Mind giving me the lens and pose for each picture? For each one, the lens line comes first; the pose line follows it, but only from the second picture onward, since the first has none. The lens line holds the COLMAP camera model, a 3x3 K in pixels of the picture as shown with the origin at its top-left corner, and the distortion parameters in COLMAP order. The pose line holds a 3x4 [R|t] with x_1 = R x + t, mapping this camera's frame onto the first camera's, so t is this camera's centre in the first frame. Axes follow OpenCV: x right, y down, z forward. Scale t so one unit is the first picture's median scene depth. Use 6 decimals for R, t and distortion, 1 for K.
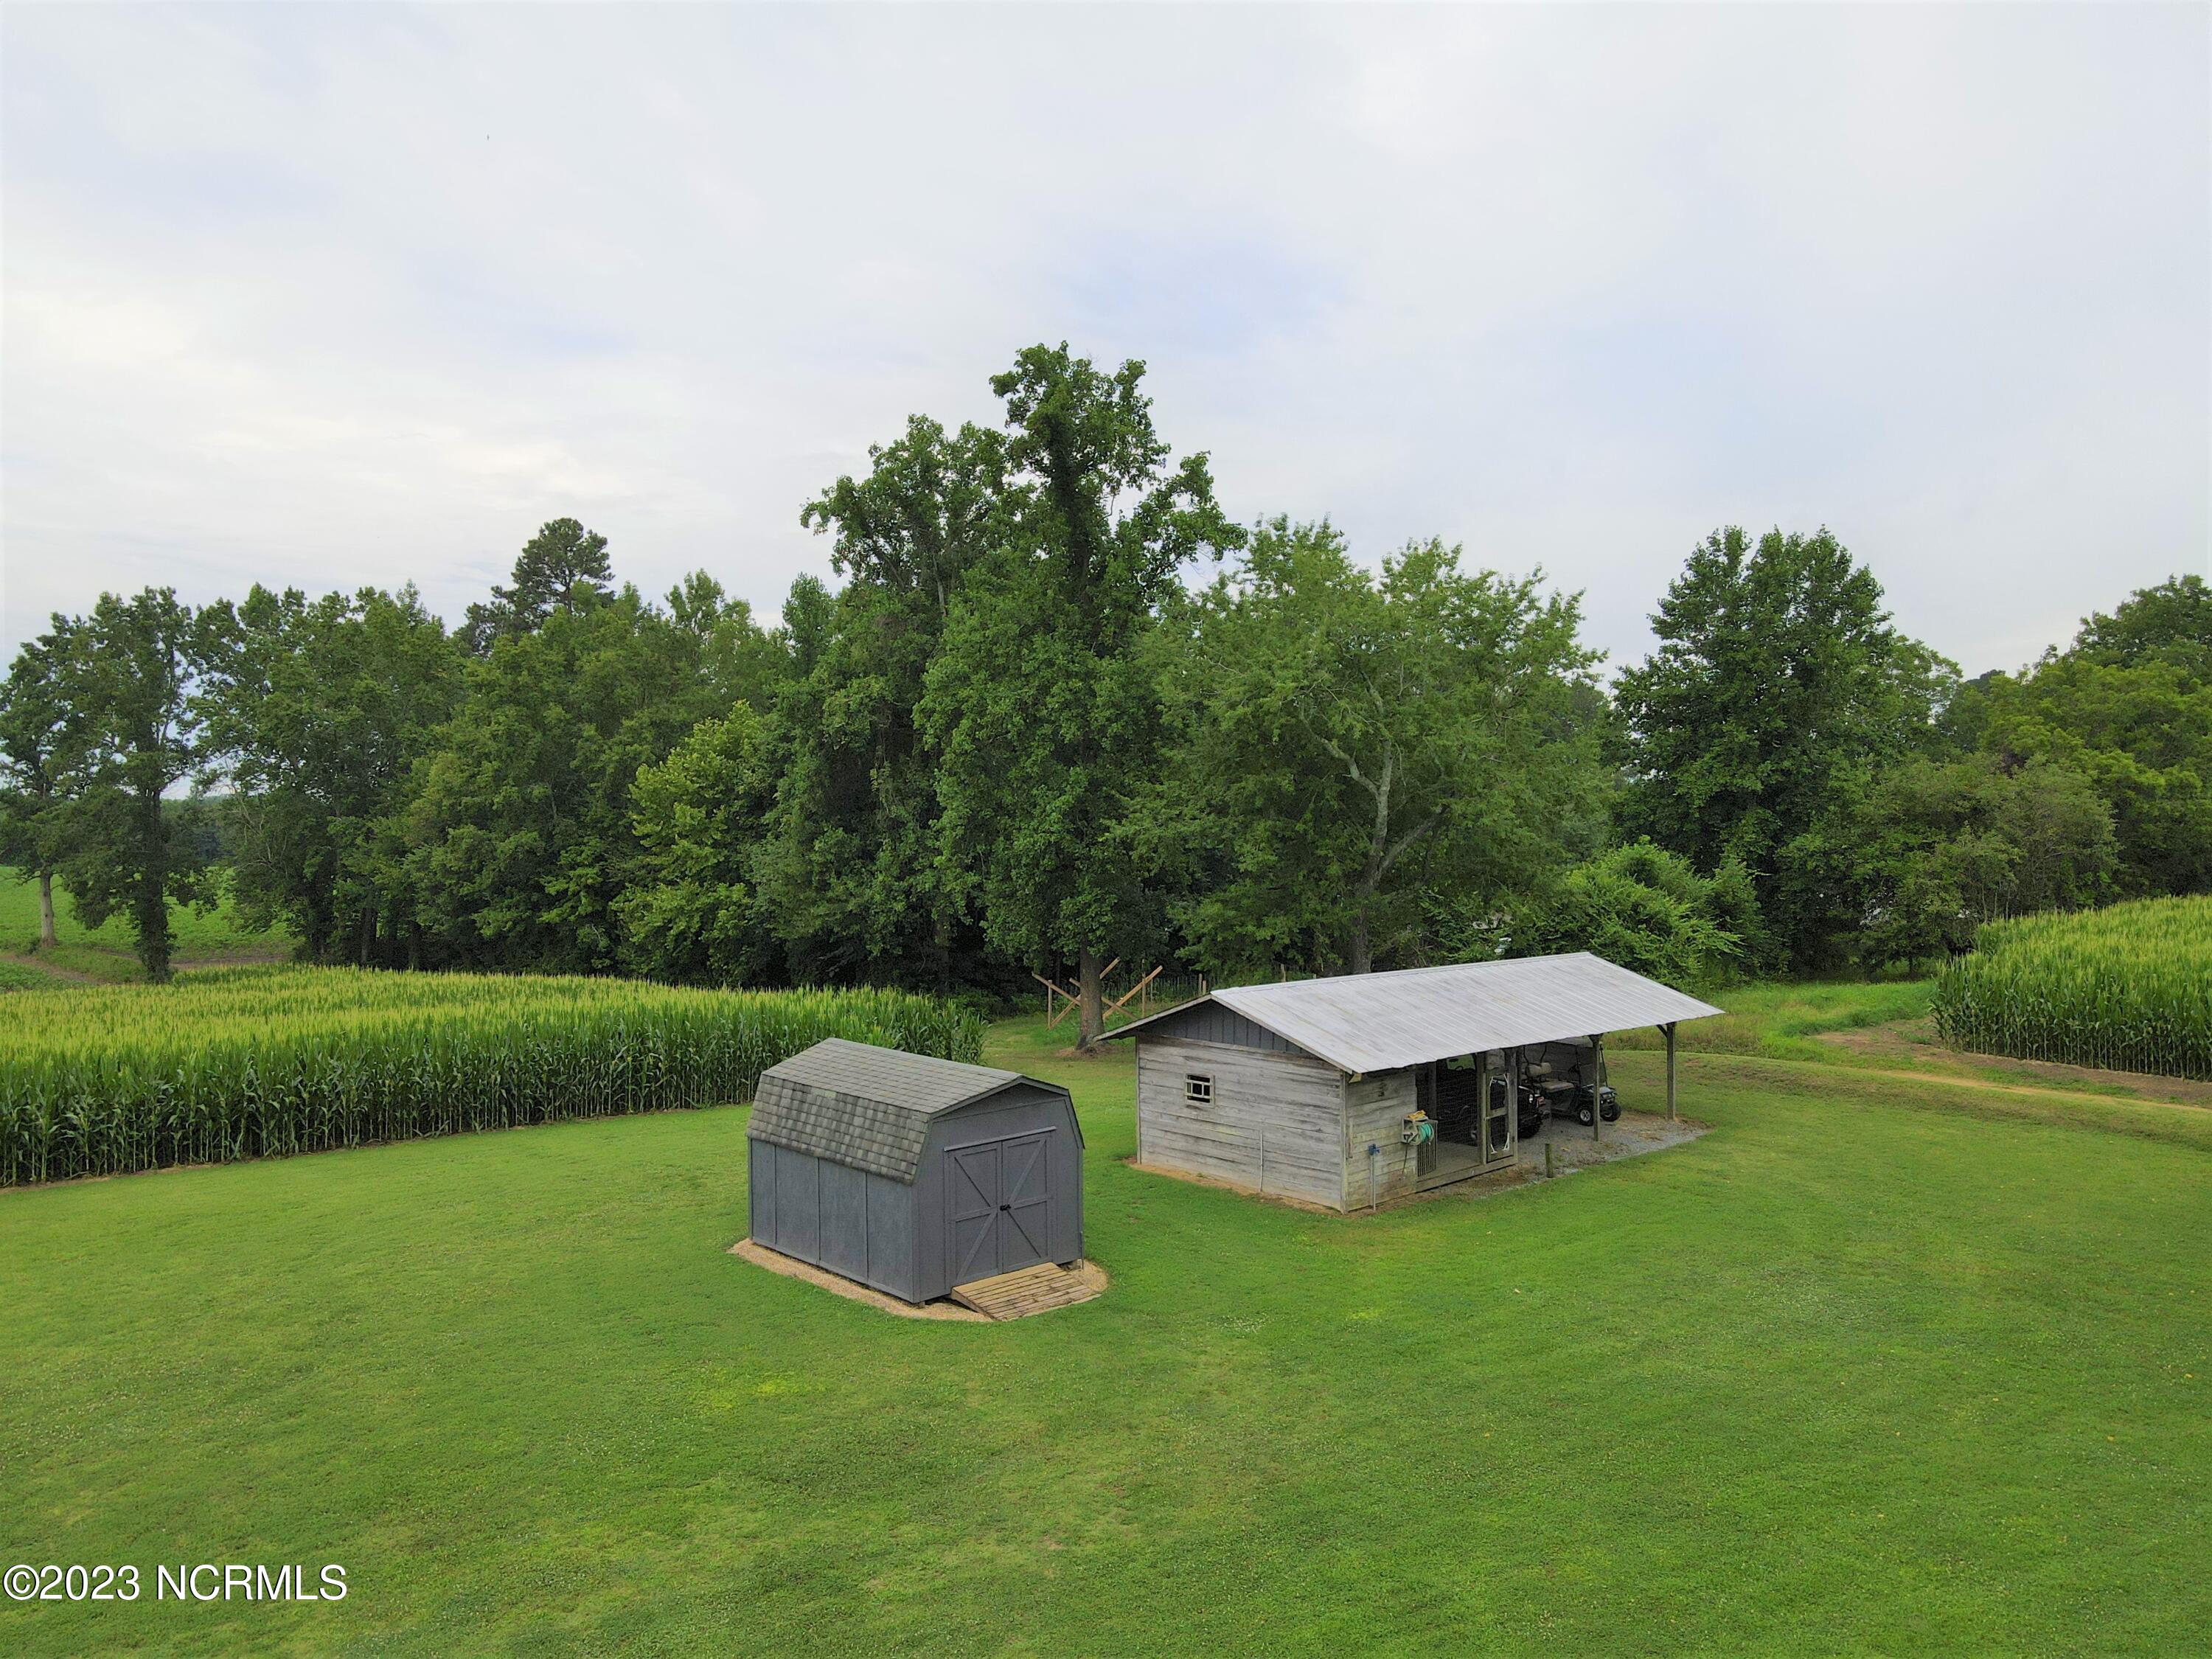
lens RADIAL K [[1584.3, 0, 1106.6], [0, 1584.3, 828.6], [0, 0, 1]] dist [0.007290, 0.017460]
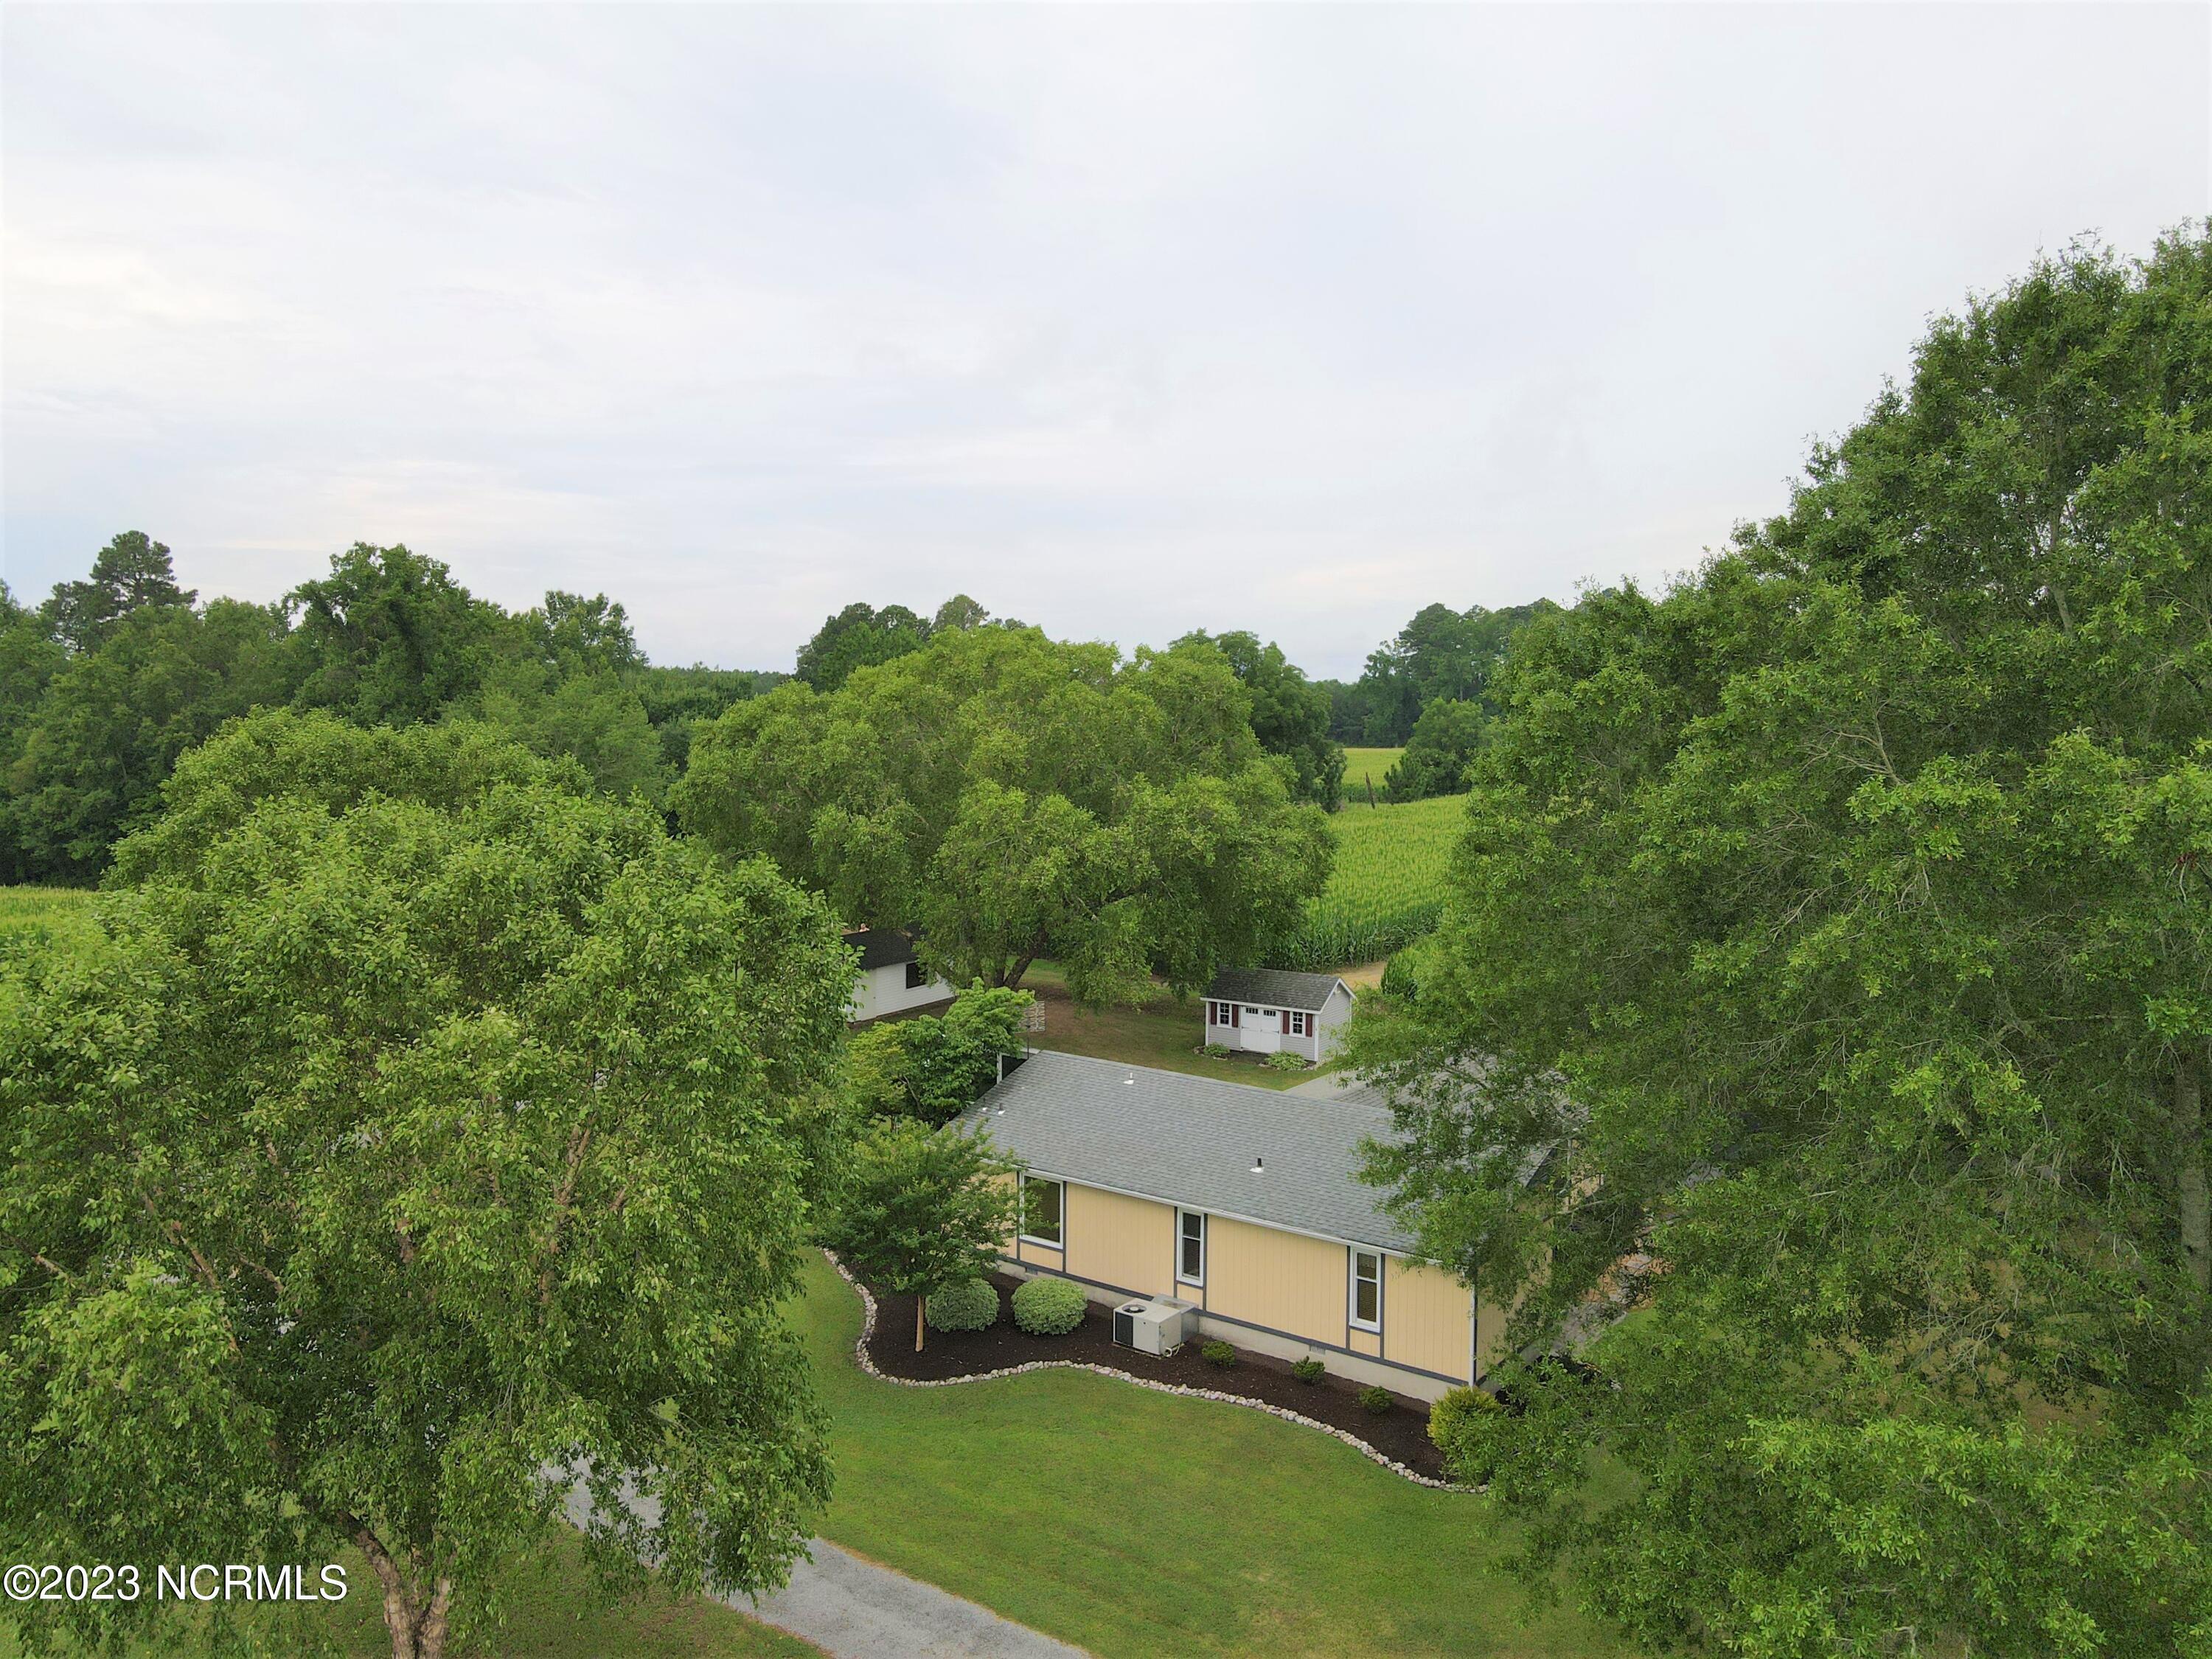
lens RADIAL K [[1584.3, 0, 1102.5], [0, 1584.3, 838.2], [0, 0, 1]] dist [0.007290, 0.017460]
pose [[0.982212, -0.001542, 0.187770, 0.268745], [-0.015331, 0.995969, 0.088375, -0.097080], [-0.187150, -0.089682, 0.978229, -0.626776]]
